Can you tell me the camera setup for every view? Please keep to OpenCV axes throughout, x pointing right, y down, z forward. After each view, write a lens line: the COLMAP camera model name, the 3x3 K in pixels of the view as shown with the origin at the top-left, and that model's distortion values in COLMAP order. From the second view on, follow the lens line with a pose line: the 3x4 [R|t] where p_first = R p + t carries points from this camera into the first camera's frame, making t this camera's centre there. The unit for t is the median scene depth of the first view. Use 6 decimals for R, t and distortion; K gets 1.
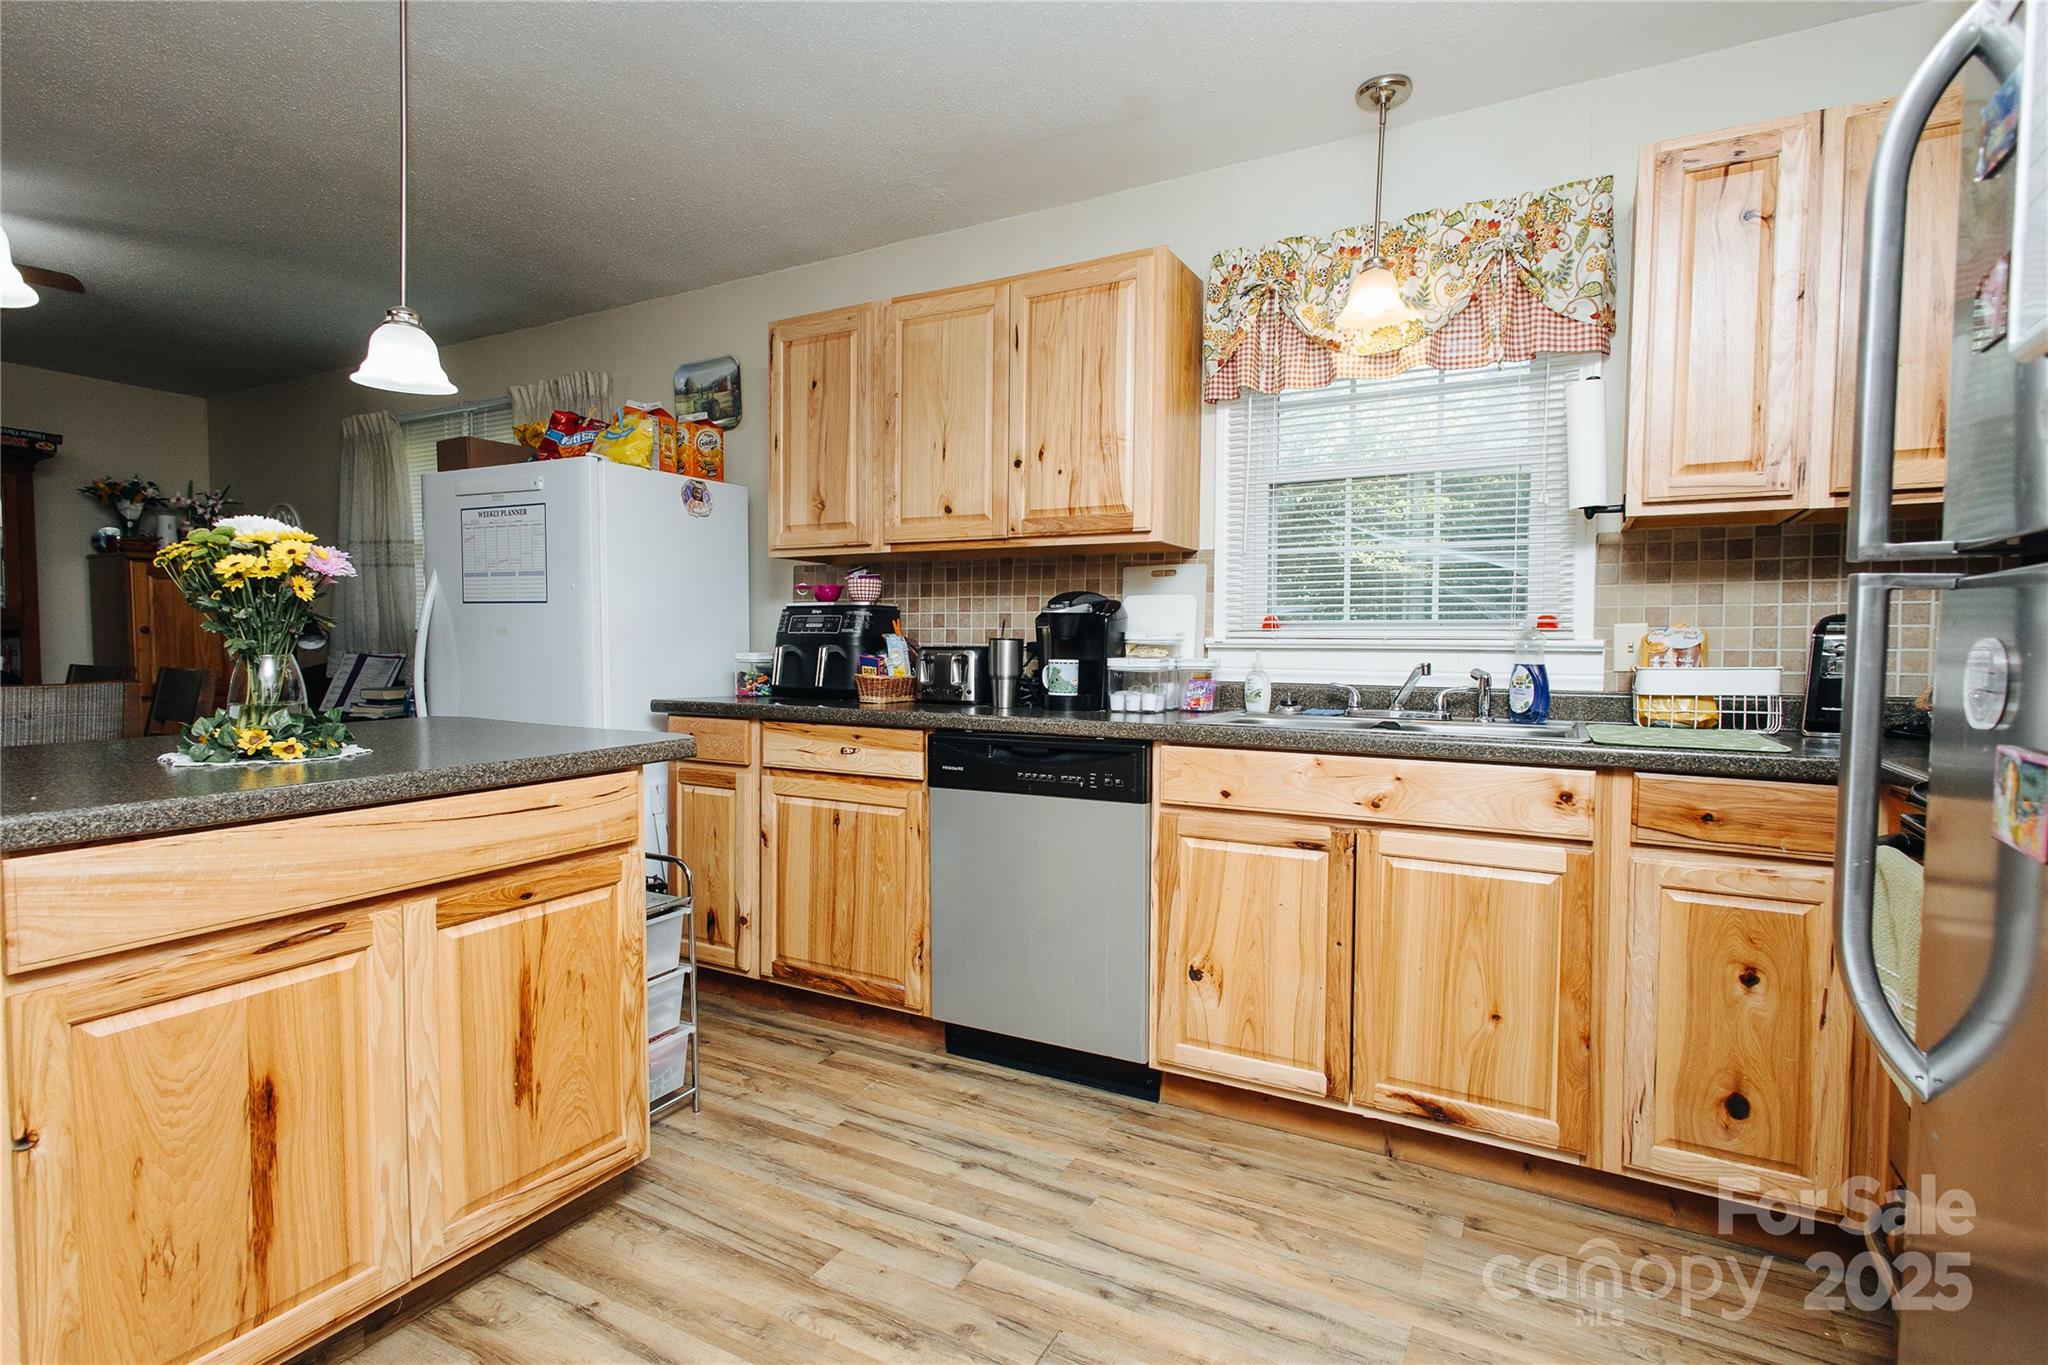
lens RADIAL K [[999.3, 0, 1008.4], [0, 999.3, 678.1], [0, 0, 1]] dist [0.019171, -0.000247]
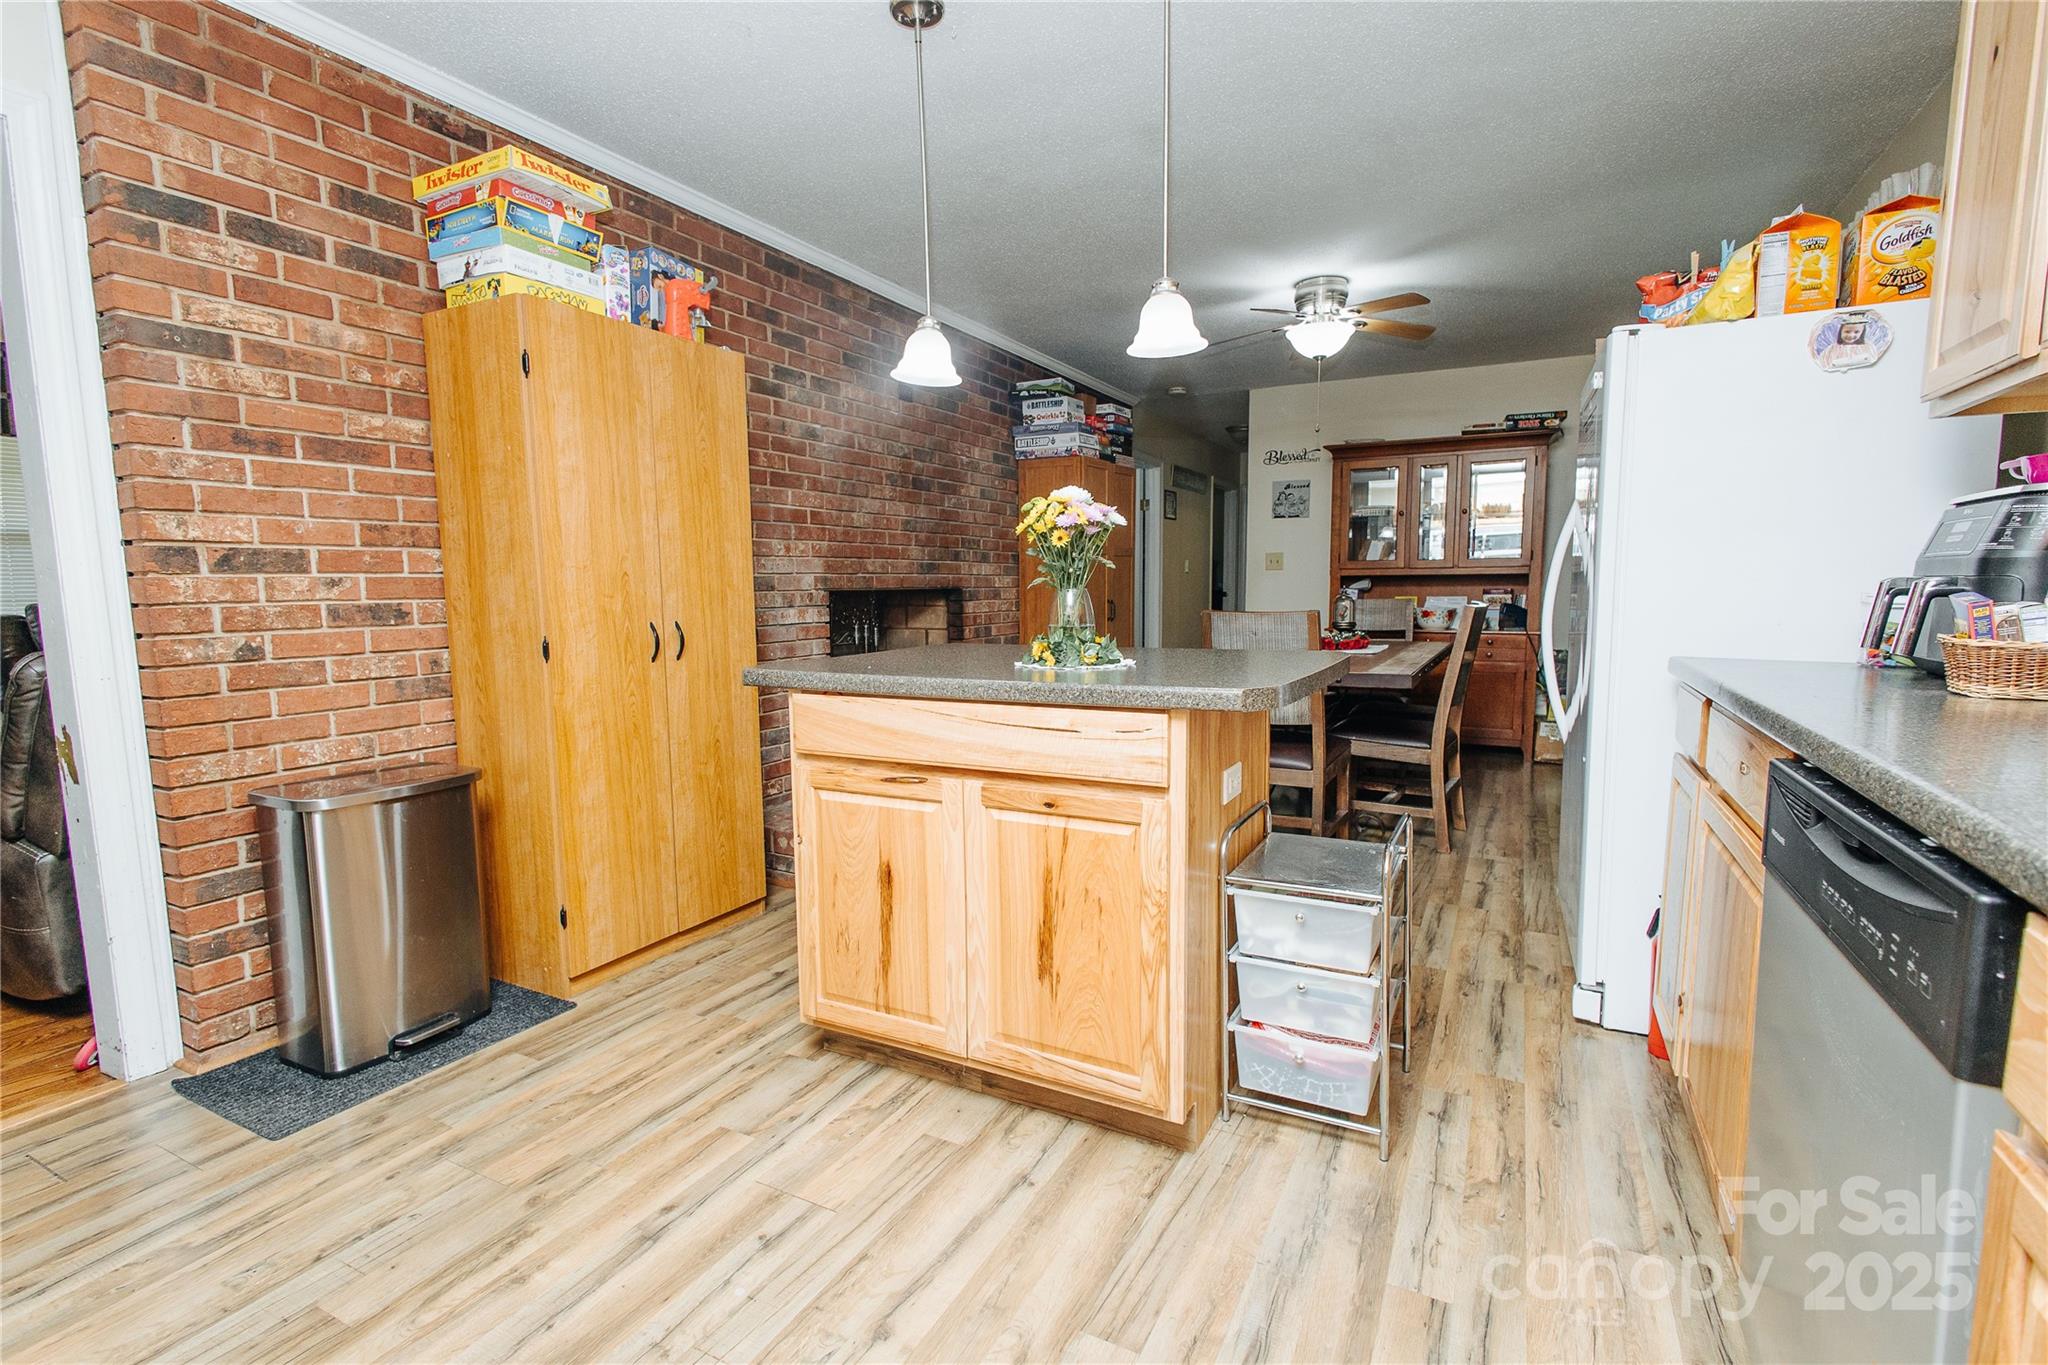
lens RADIAL K [[937.0, 0, 1023.5], [0, 937.0, 685.7], [0, 0, 1]] dist [0.014465, -0.004574]
pose [[0.030842, 0.102082, -0.994298, 0.533126], [-0.031764, 0.994369, 0.101104, -0.019227], [0.999019, 0.028464, 0.033911, 0.915388]]
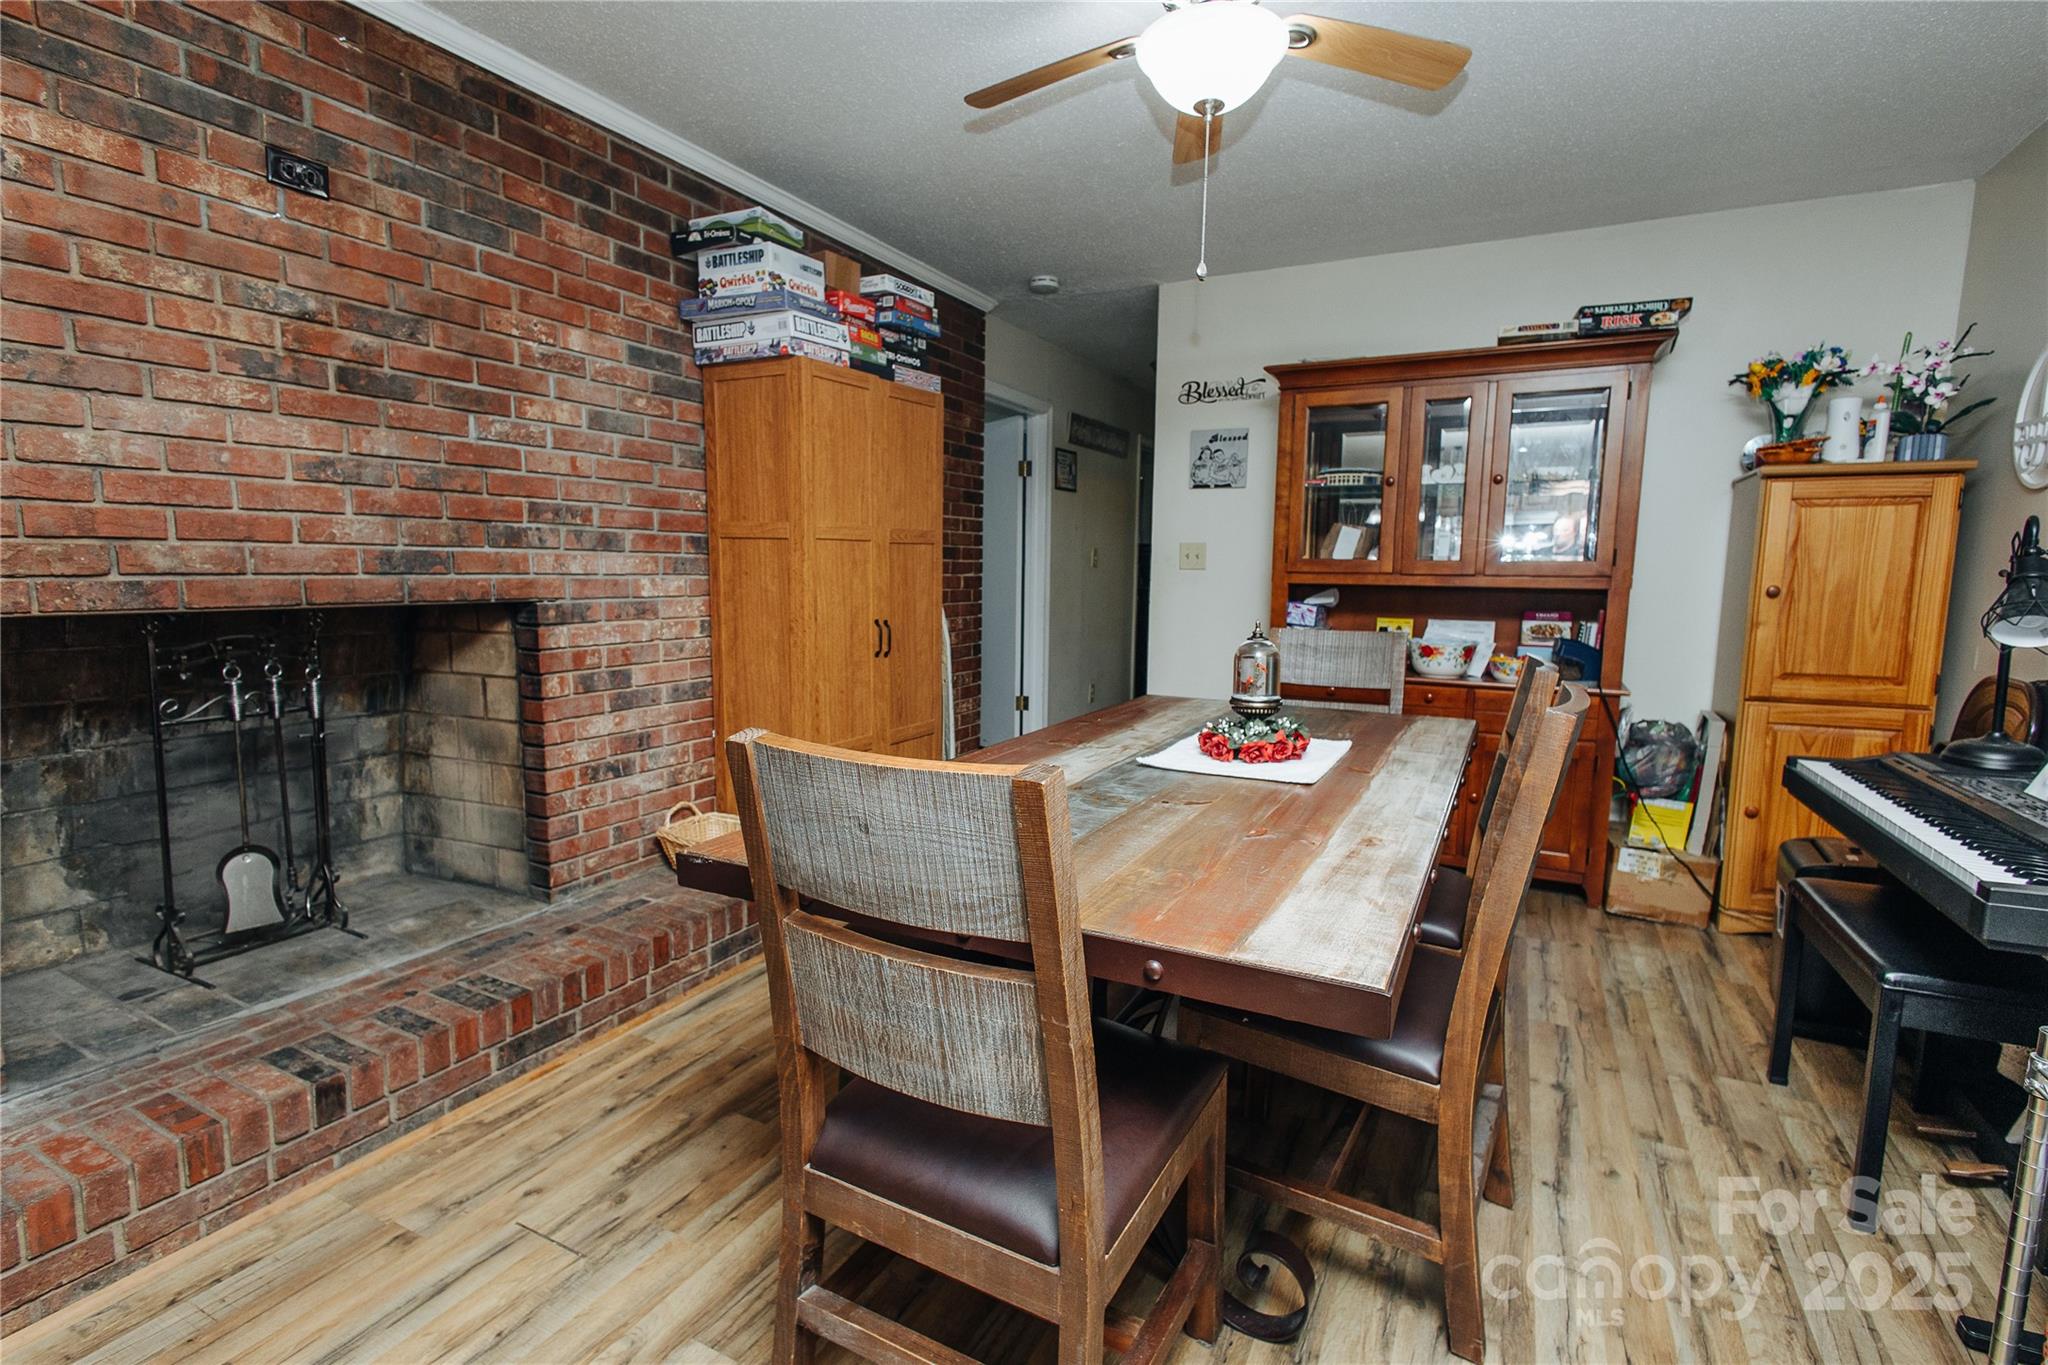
lens RADIAL K [[937.0, 0, 1018.6], [0, 937.0, 683.3], [0, 0, 1]] dist [0.014465, -0.004574]
pose [[0.033470, 0.121390, -0.992040, -0.839671], [-0.052358, 0.991447, 0.119550, -0.108304], [0.998067, 0.047940, 0.039540, 1.522996]]
